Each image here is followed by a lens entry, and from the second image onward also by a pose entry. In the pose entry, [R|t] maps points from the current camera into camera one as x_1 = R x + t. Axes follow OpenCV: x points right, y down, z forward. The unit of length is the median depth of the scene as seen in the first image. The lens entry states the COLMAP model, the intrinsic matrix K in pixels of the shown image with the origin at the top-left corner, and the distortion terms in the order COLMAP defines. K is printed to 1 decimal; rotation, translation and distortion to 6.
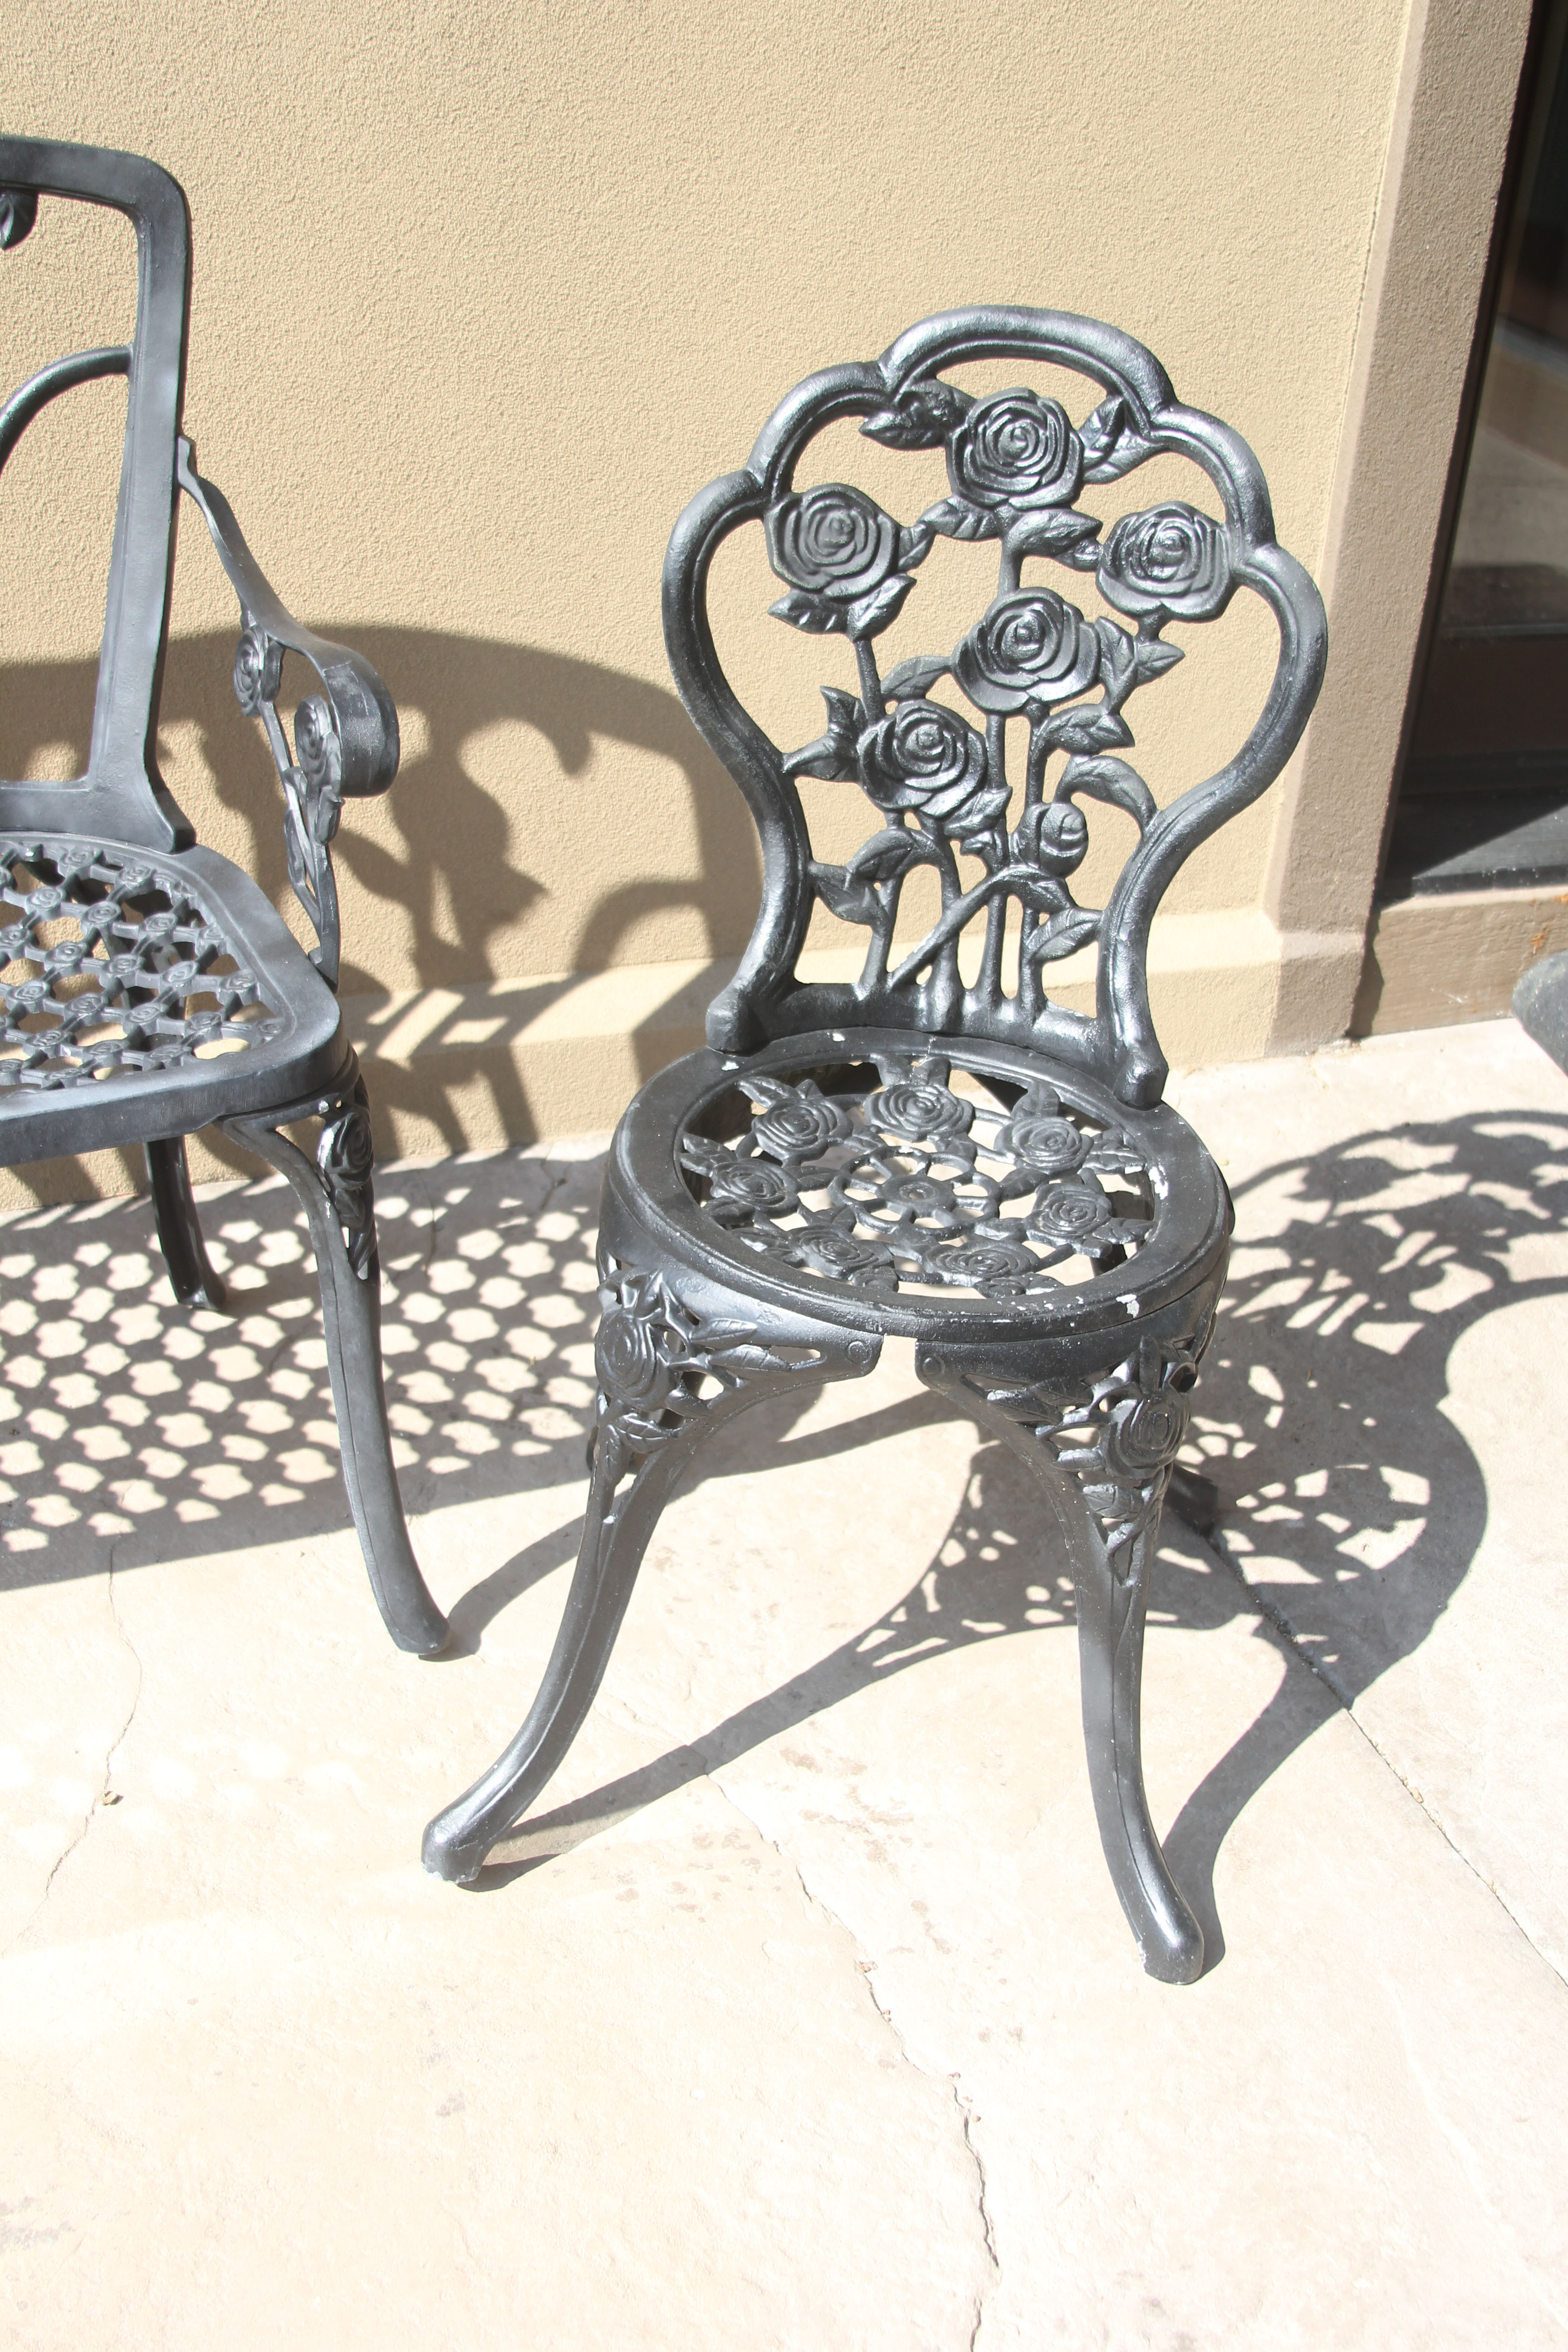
lens RADIAL K [[2860.8, 0, 784.0], [0, 2860.8, 1176.0], [0, 0, 1]] dist [-0.171213, 0.057362]
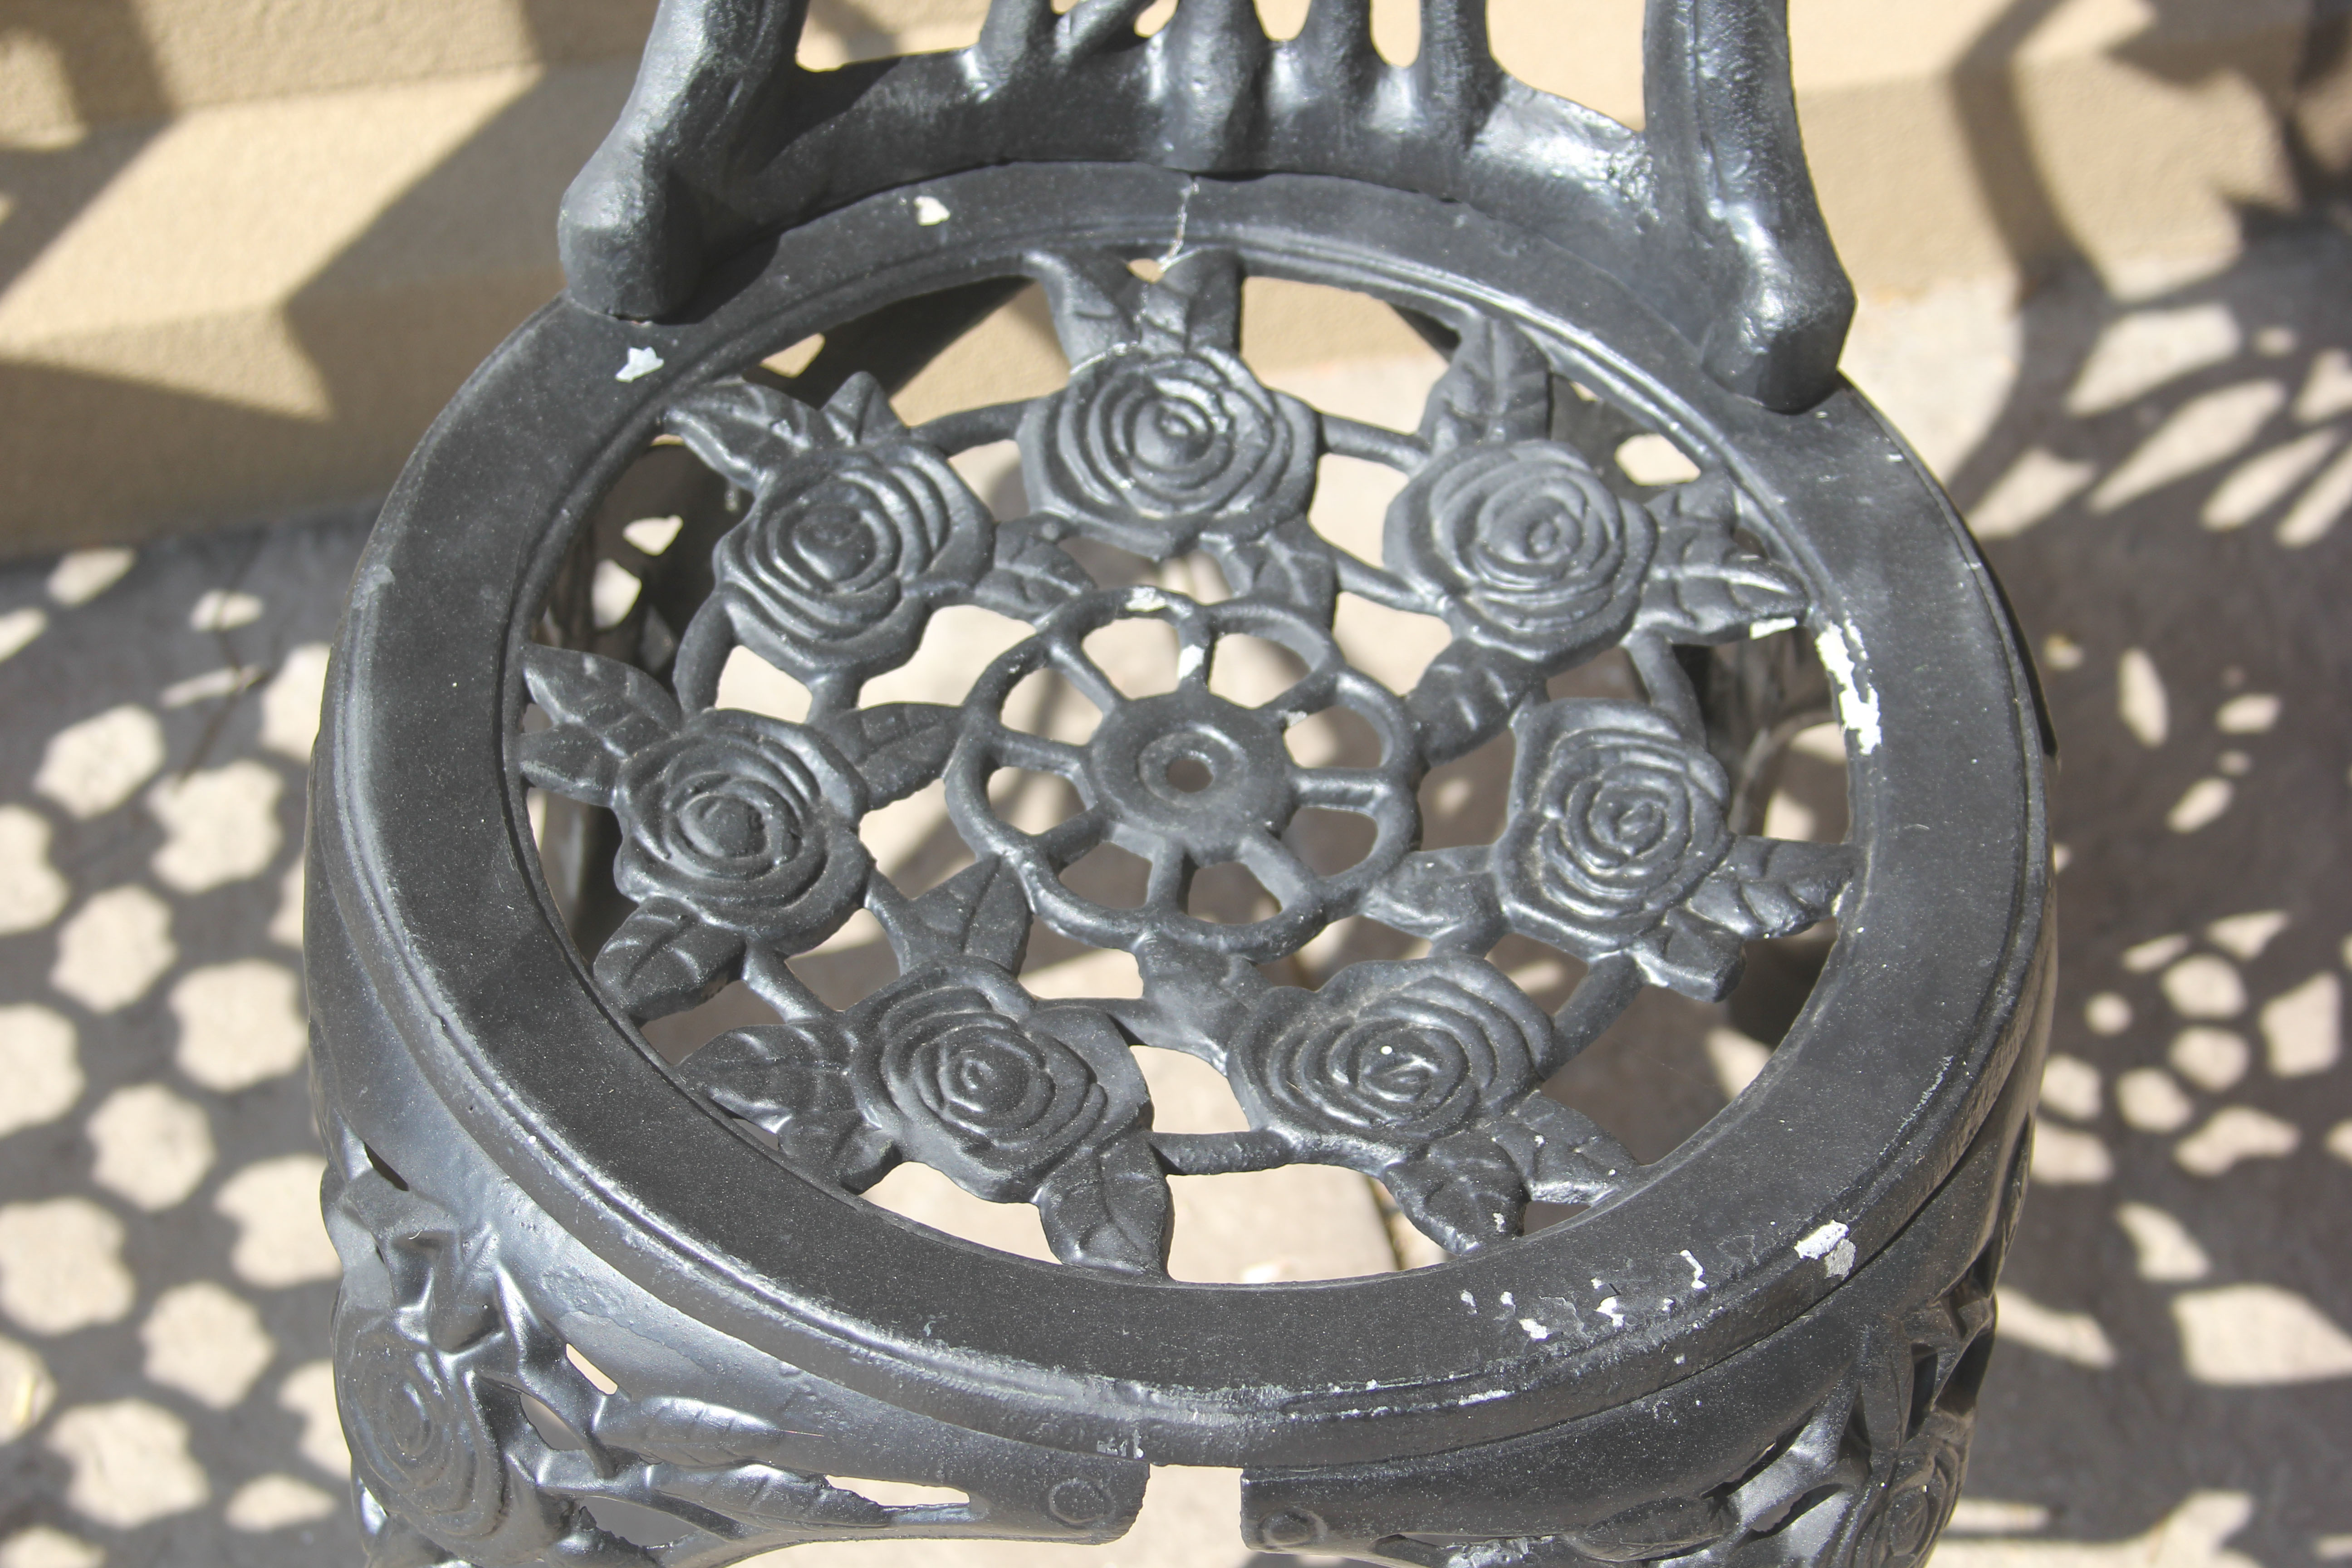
lens RADIAL K [[4811.6, 0, 1176.0], [0, 4811.6, 784.0], [0, 0, 1]] dist [-0.009753, 0.145469]
pose [[0.995368, -0.077289, 0.057178, 0.009796], [0.053518, 0.939513, 0.338307, -0.194091], [-0.079867, -0.333680, 0.939297, 0.419460]]
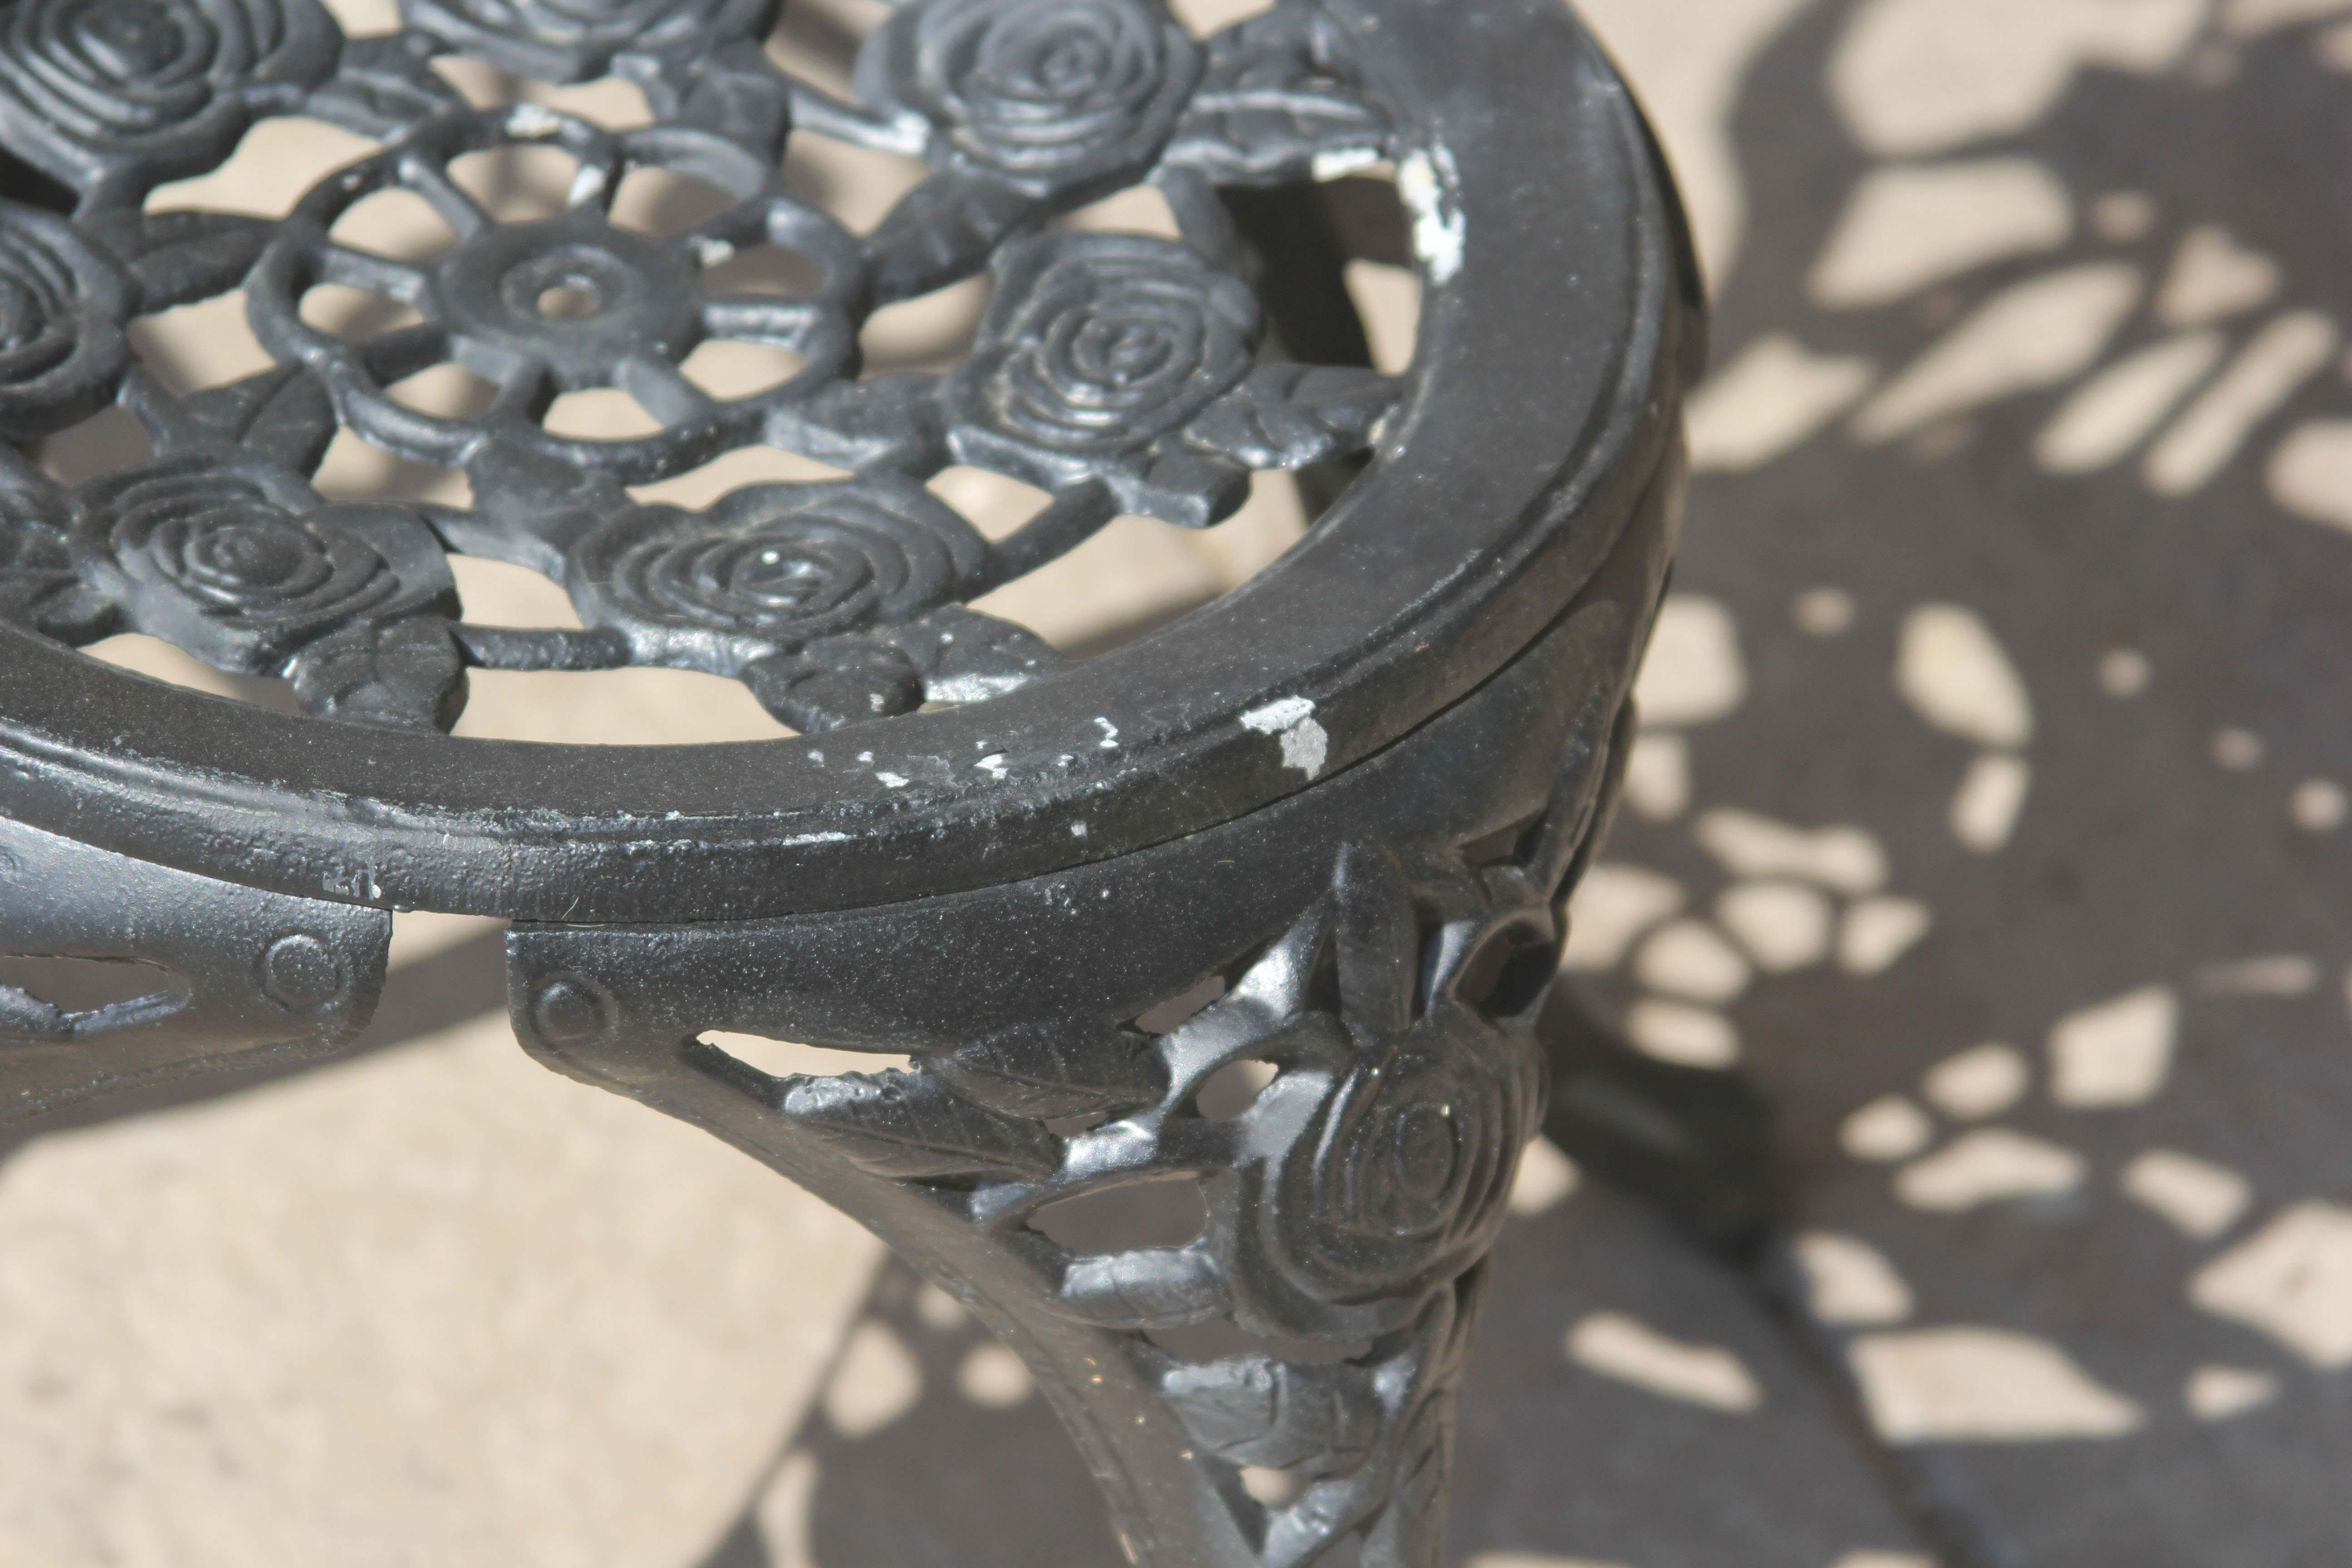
lens RADIAL K [[8662.0, 0, 1176.0], [0, 8662.0, 784.0], [0, 0, 1]] dist [0.260308, 0.827545]
pose [[0.998090, -0.049391, 0.037100, 0.070667], [0.043454, 0.988240, 0.146604, -0.067026], [-0.043905, -0.144712, 0.988499, 0.149083]]
